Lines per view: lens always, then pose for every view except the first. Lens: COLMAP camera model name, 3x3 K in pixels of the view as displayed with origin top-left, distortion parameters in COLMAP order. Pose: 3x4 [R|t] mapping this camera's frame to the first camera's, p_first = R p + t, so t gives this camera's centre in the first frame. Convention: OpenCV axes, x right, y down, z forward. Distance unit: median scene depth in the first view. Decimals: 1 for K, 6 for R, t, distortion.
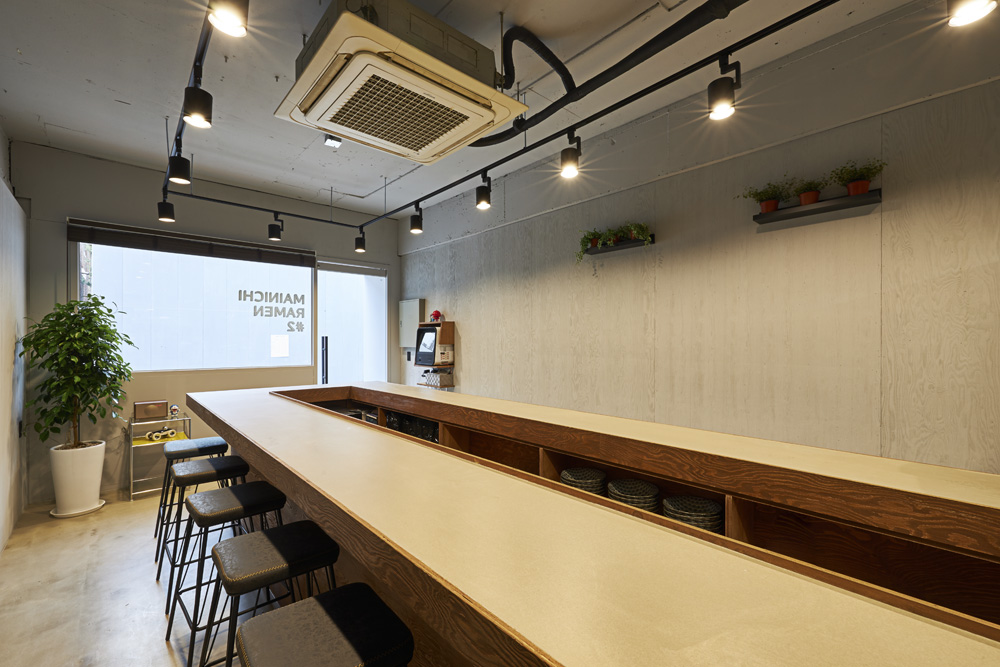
lens RADIAL K [[424.2, 0, 497.3], [0, 424.2, 340.9], [0, 0, 1]] dist [-0.000465, 0.000455]
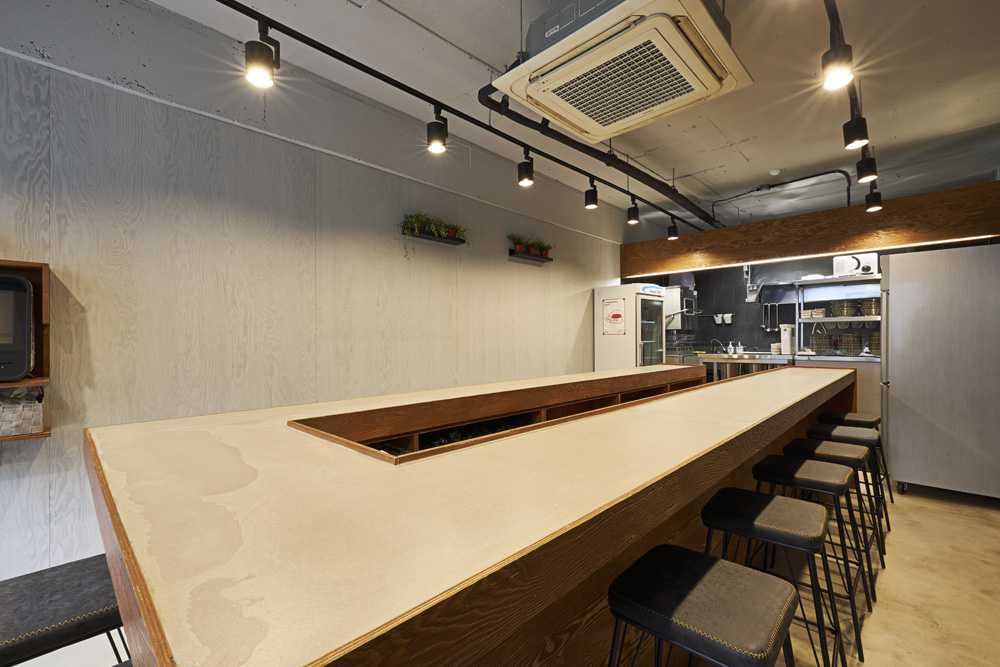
lens RADIAL K [[427.3, 0, 497.8], [0, 427.3, 337.1], [0, 0, 1]] dist [-0.000634, 0.000033]
pose [[-0.067959, 0.004308, 0.997679, -0.935358], [0.003865, 0.999984, -0.004055, 0.041486], [-0.997681, 0.003581, -0.067974, 1.059798]]
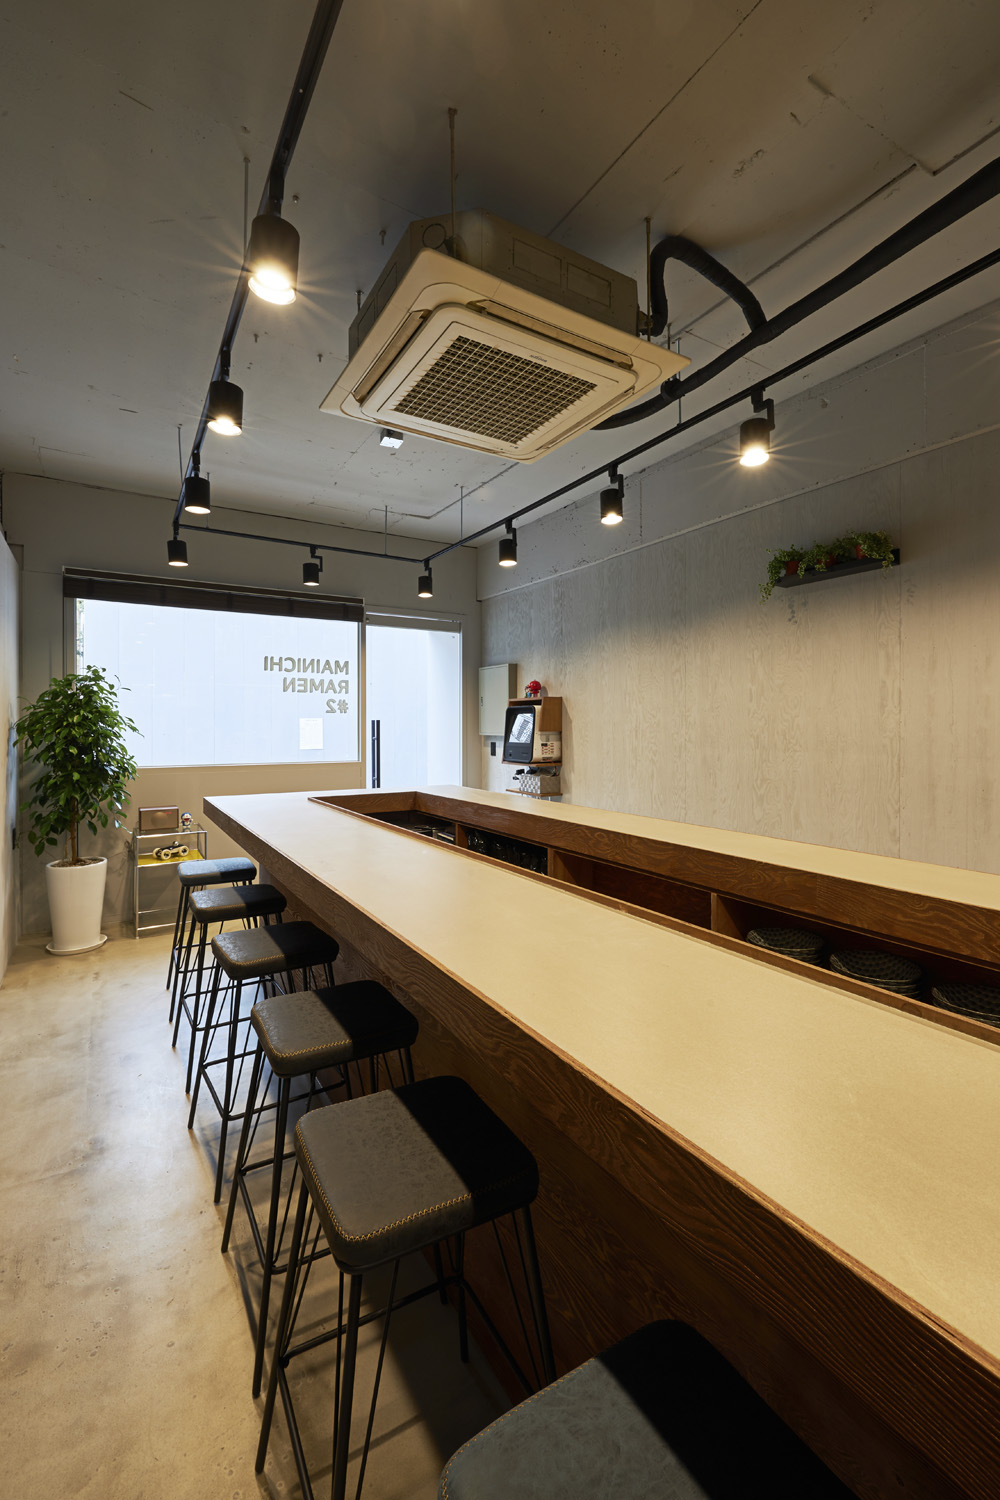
lens RADIAL K [[640.9, 0, 498.6], [0, 640.9, 727.6], [0, 0, 1]] dist [-0.000634, 0.000033]
pose [[0.983179, -0.000839, -0.182642, -0.026867], [0.001166, 0.999998, 0.001685, 0.001163], [0.182640, -0.001870, 0.983178, -0.003485]]
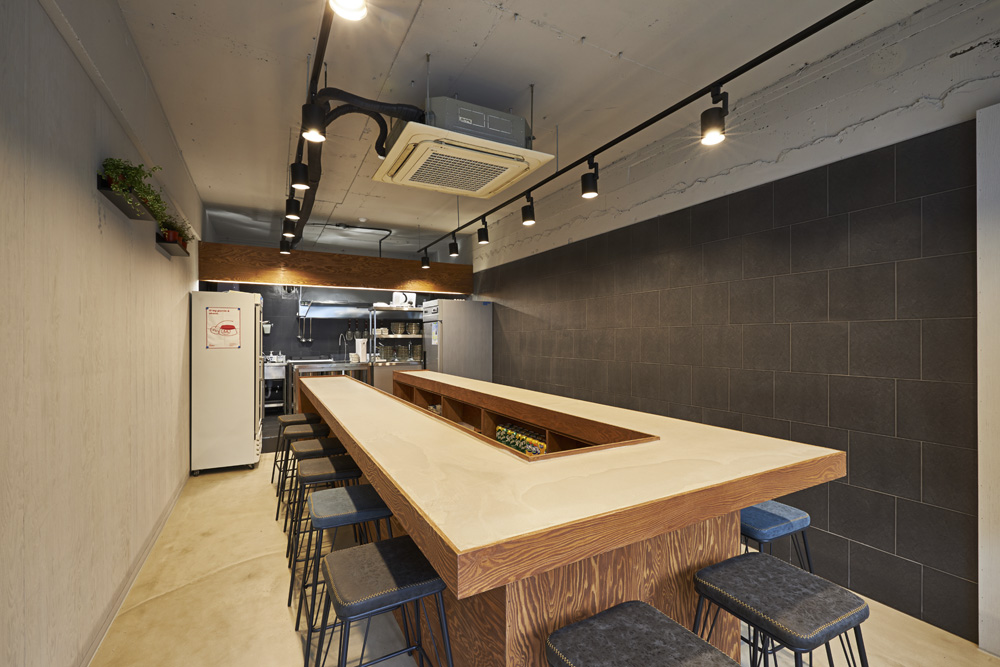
lens RADIAL K [[433.2, 0, 499.9], [0, 433.2, 337.6], [0, 0, 1]] dist [-0.000549, 0.000087]
pose [[-0.973937, 0.002515, 0.226806, -0.517662], [0.001912, 0.999994, -0.002878, -0.008089], [-0.226812, -0.002369, -0.973936, 1.779540]]
